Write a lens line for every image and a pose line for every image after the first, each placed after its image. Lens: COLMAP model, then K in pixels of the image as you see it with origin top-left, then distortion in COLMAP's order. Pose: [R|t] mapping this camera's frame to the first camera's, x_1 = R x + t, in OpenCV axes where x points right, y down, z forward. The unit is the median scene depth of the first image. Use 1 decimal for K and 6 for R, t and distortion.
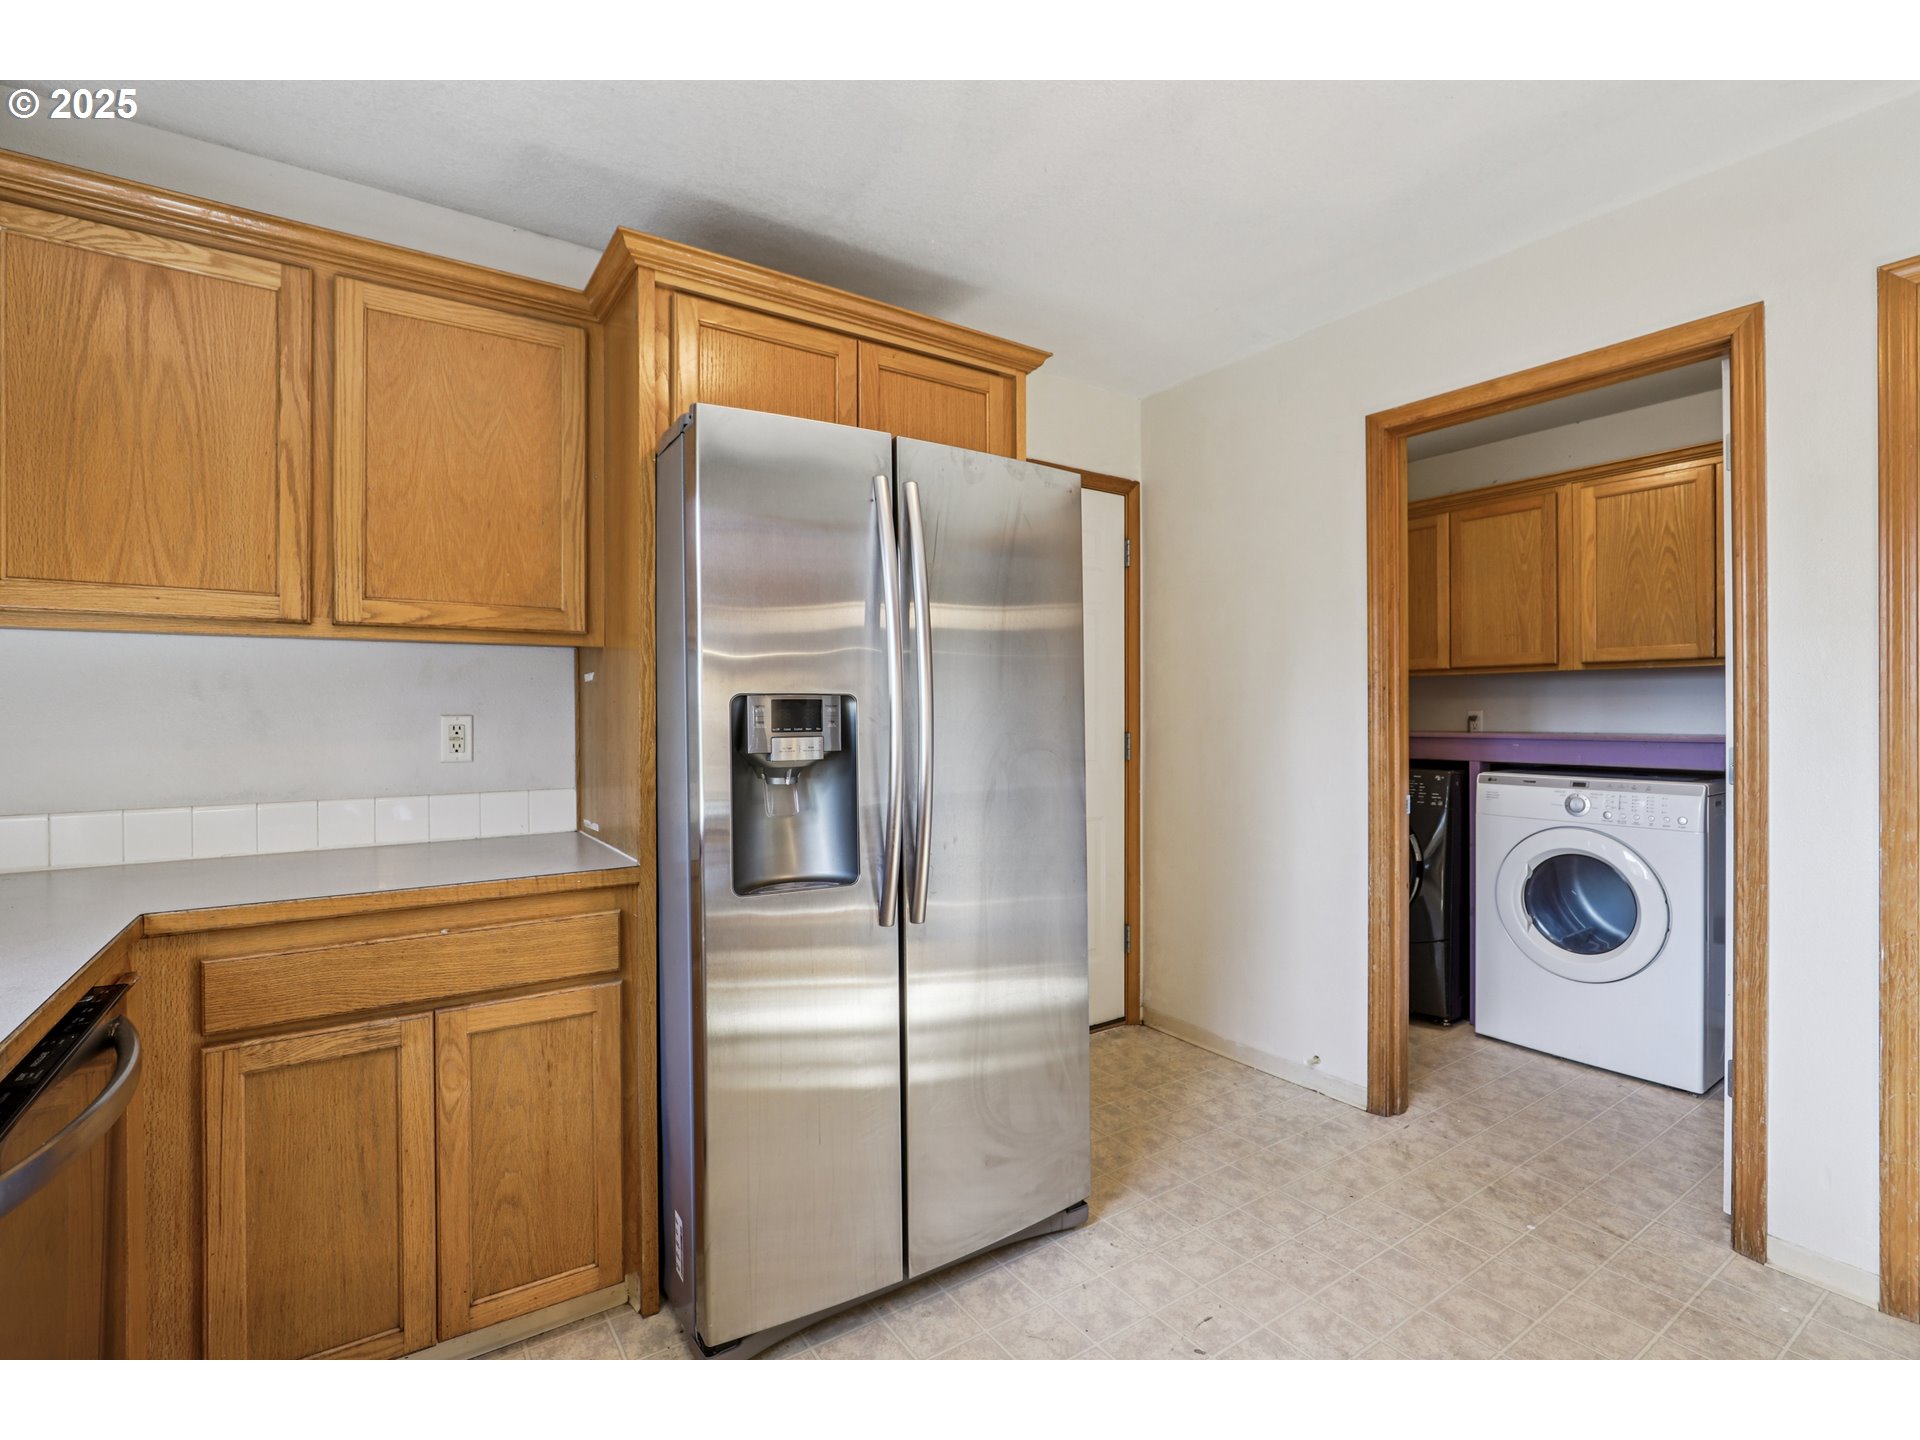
lens RADIAL K [[888.2, 0, 966.3], [0, 888.2, 714.7], [0, 0, 1]] dist [-0.013708, 0.002766]
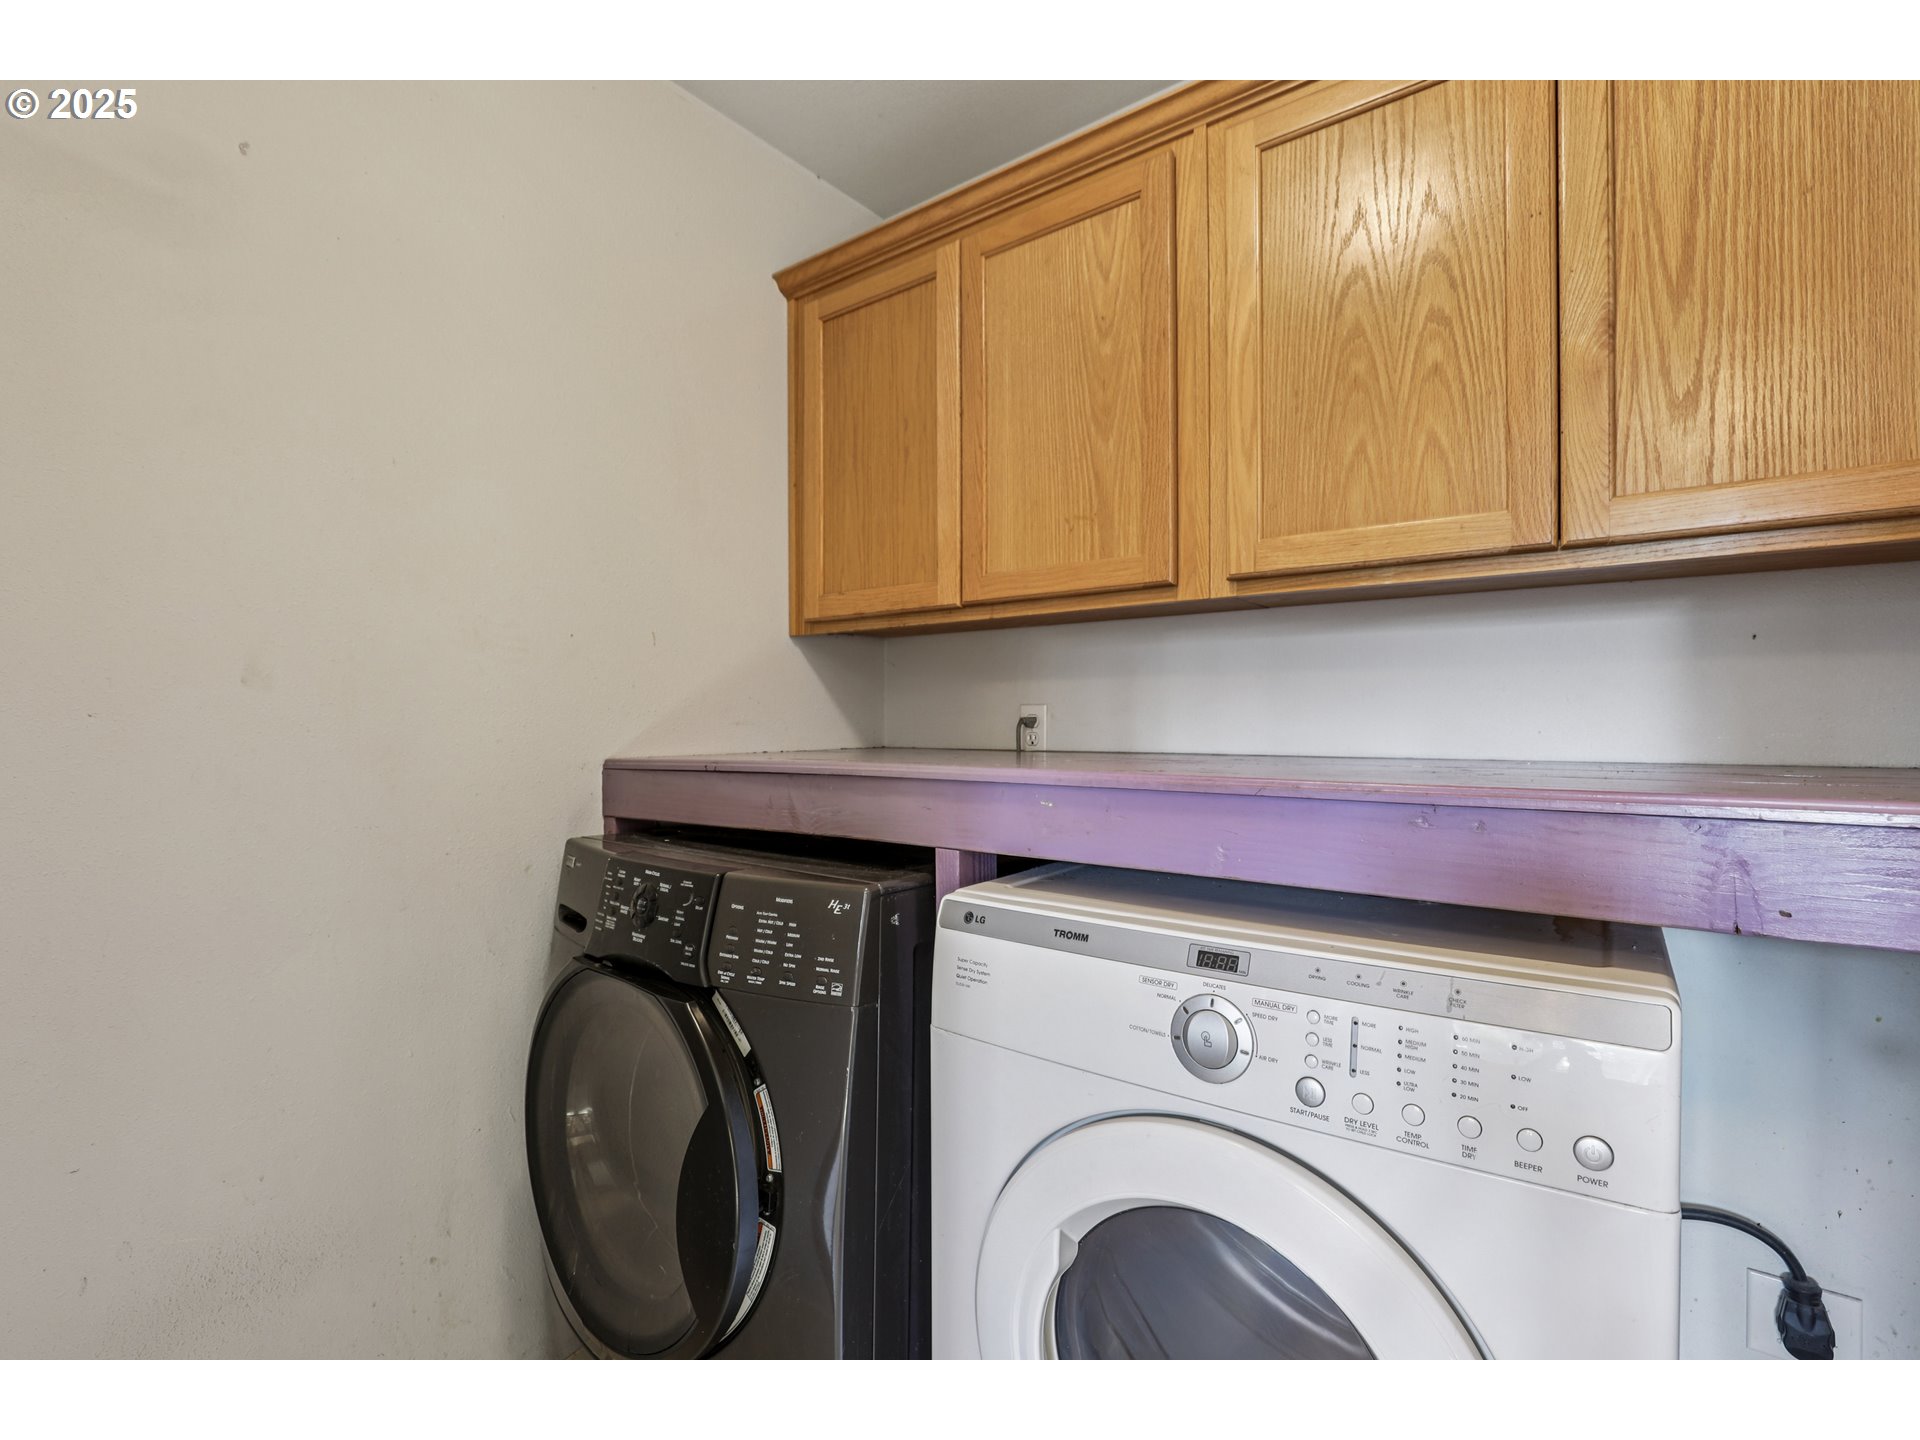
lens RADIAL K [[888.2, 0, 951.5], [0, 888.2, 726.4], [0, 0, 1]] dist [-0.013708, 0.002766]
pose [[0.954458, -0.001573, 0.298343, 0.471372], [-0.000148, 0.999983, 0.005746, 0.004303], [-0.298347, -0.005529, 0.954442, 0.673552]]
